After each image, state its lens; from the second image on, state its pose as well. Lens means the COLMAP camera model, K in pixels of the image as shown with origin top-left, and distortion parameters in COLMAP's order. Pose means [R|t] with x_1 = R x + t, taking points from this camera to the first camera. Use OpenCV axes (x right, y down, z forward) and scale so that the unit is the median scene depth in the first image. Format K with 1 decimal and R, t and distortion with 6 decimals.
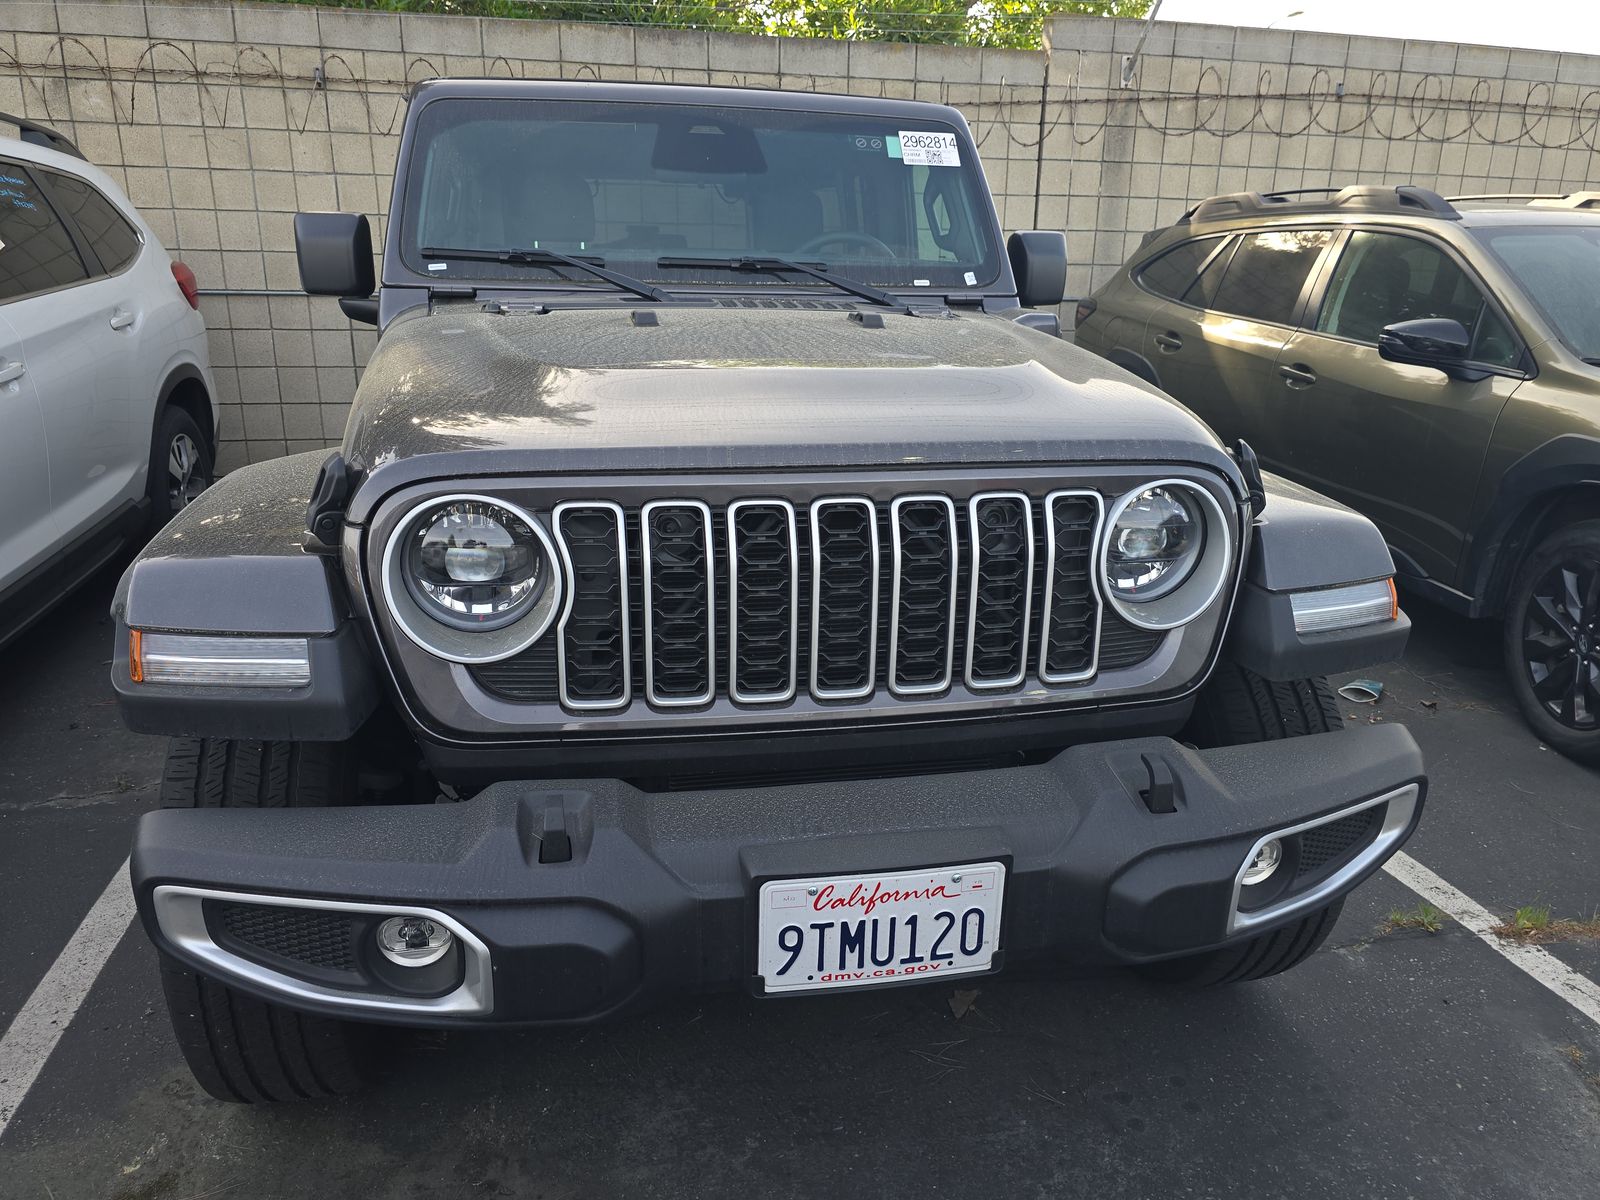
lens RADIAL K [[1098.1, 0, 800.0], [0, 1098.1, 600.0], [0, 0, 1]] dist [0.051326, -0.050129]
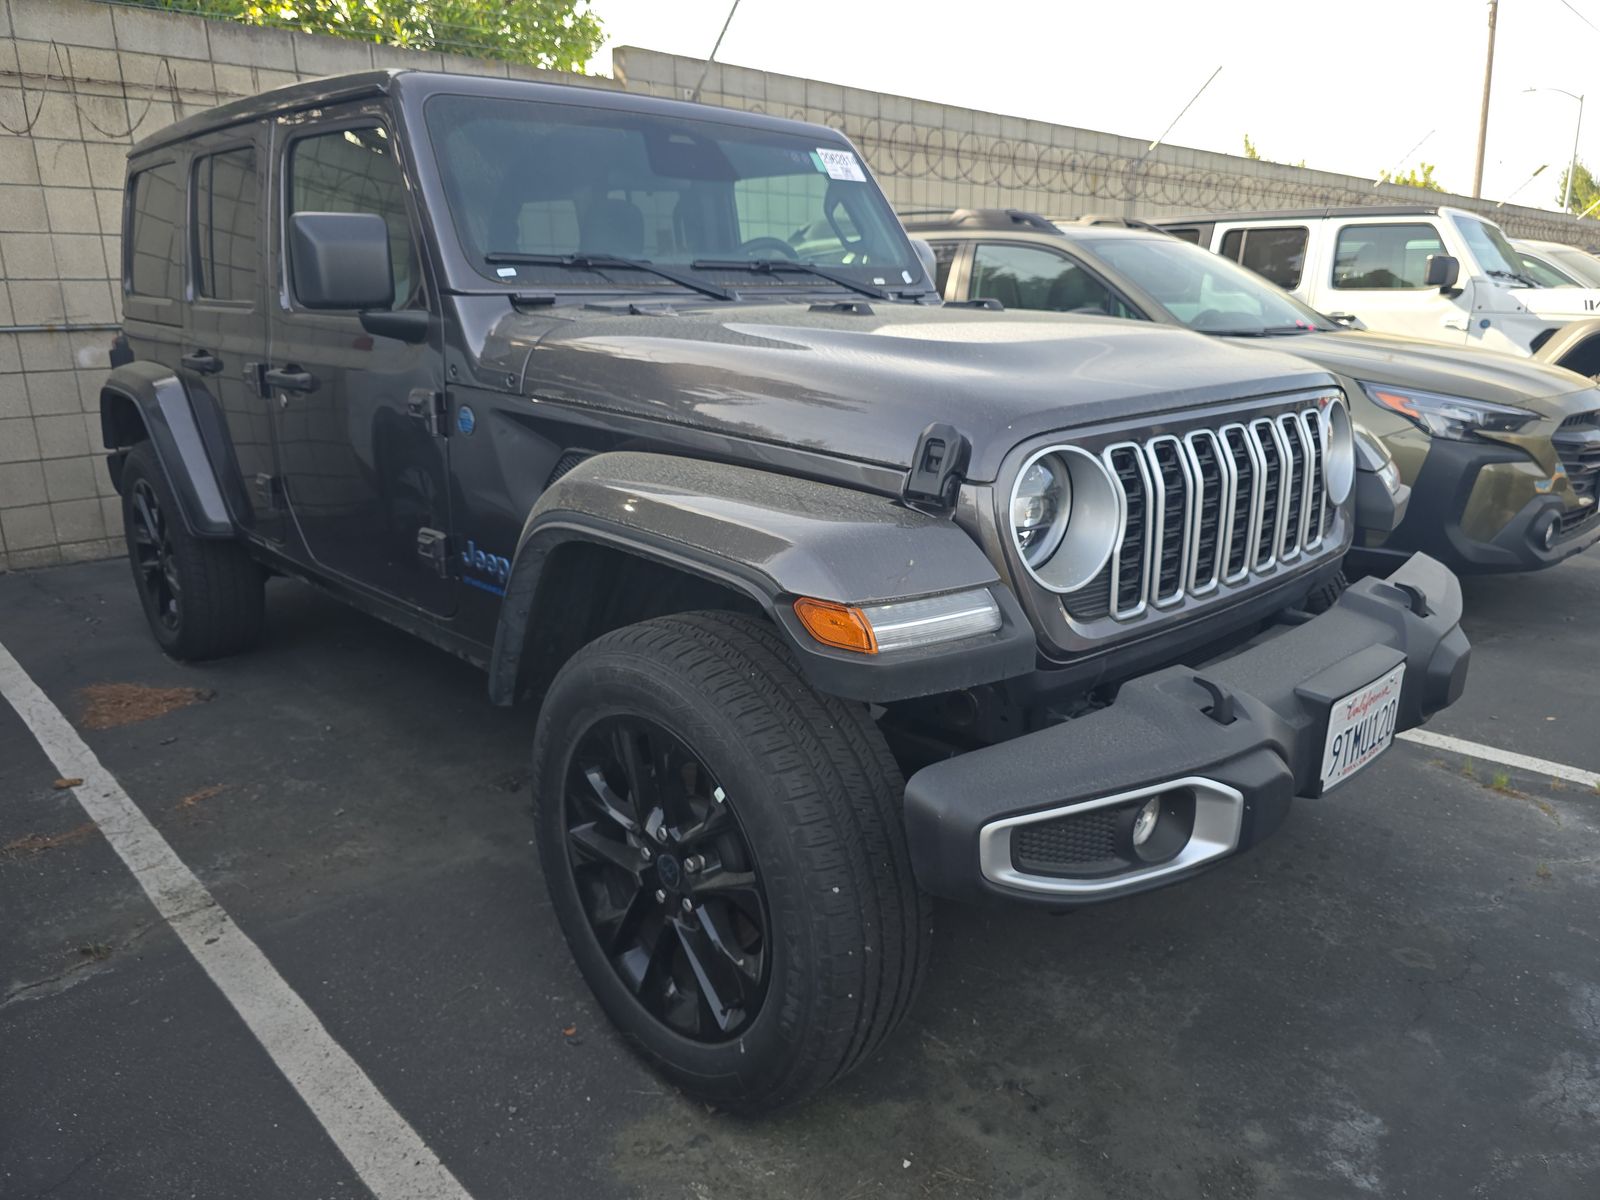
lens RADIAL K [[1098.1, 0, 800.0], [0, 1098.1, 600.0], [0, 0, 1]] dist [0.051326, -0.050129]
pose [[0.847301, -0.165862, 0.504549, -0.590087], [0.176816, 0.983887, 0.026504, -0.007476], [-0.500816, 0.066755, 0.862976, 0.078035]]
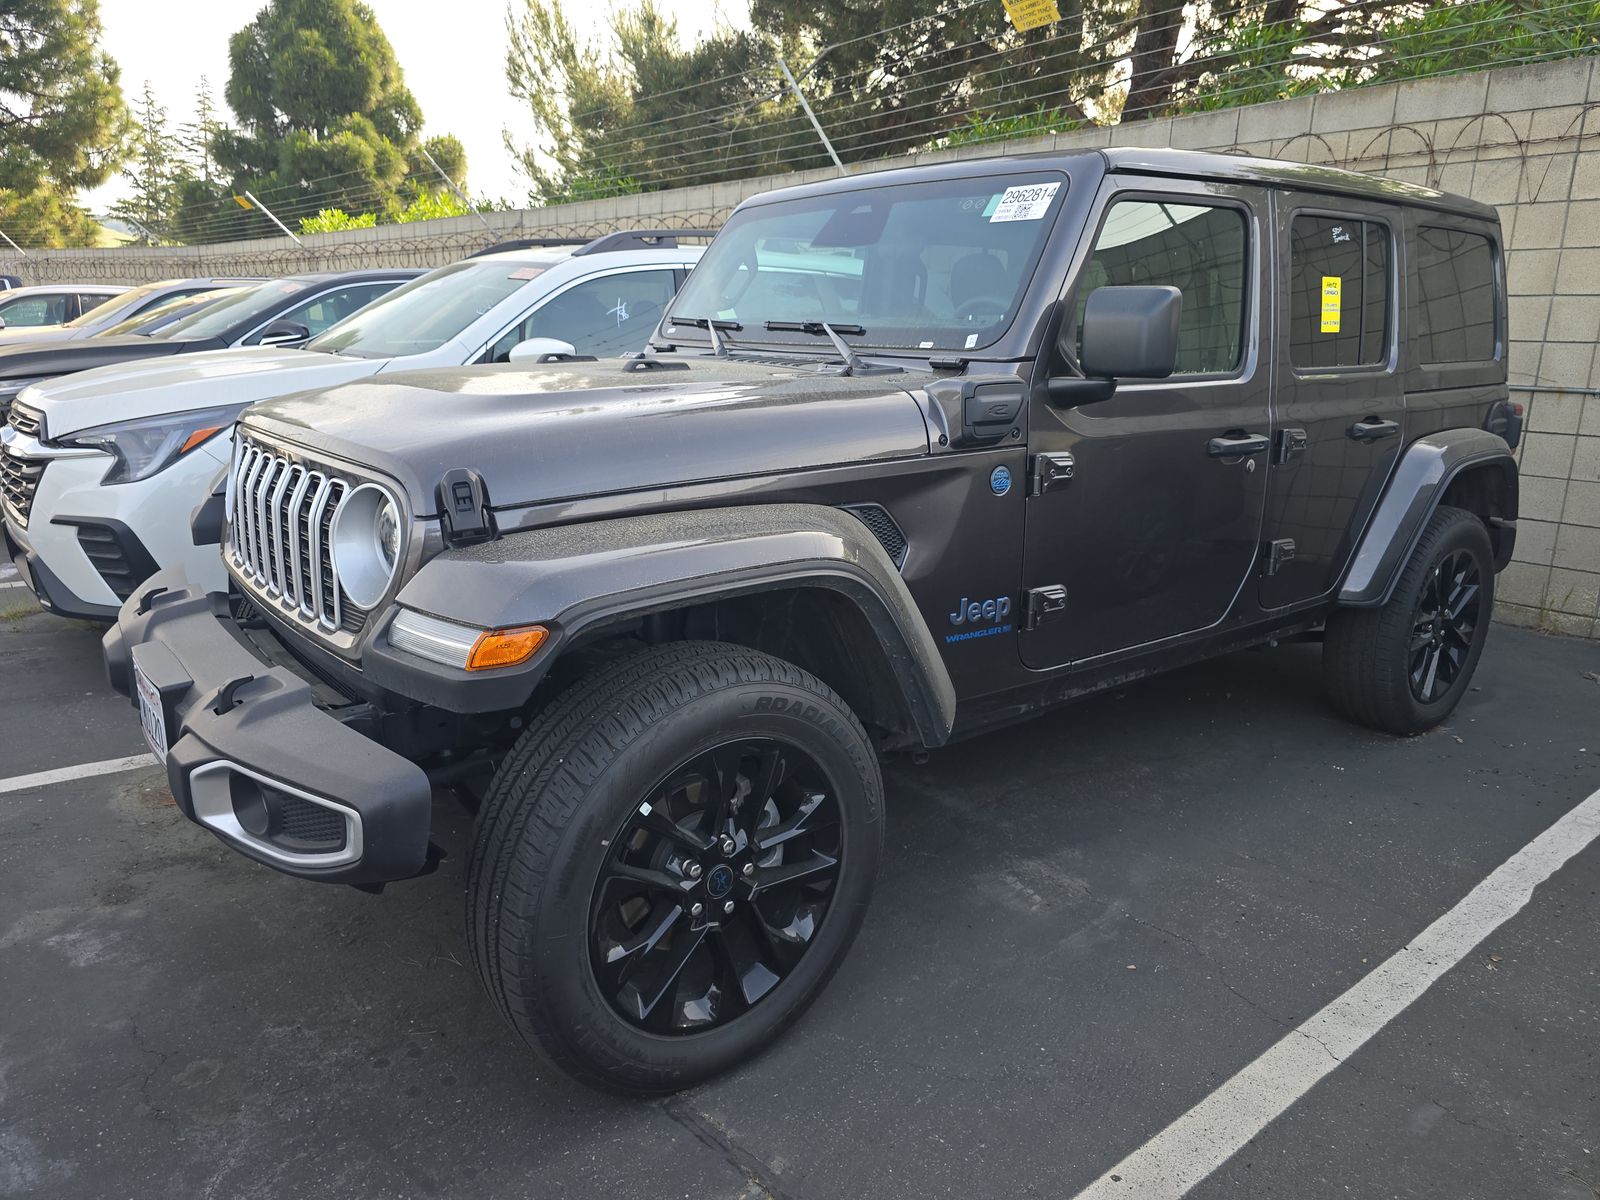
lens RADIAL K [[1069.8, 0, 805.9], [0, 1069.8, 640.1], [0, 0, 1]] dist [0.047797, -0.044602]
pose [[0.460867, 0.237229, -0.855175, 0.905146], [-0.274690, 0.954422, 0.116726, -0.126126], [0.843888, 0.181113, 0.505025, 0.497107]]
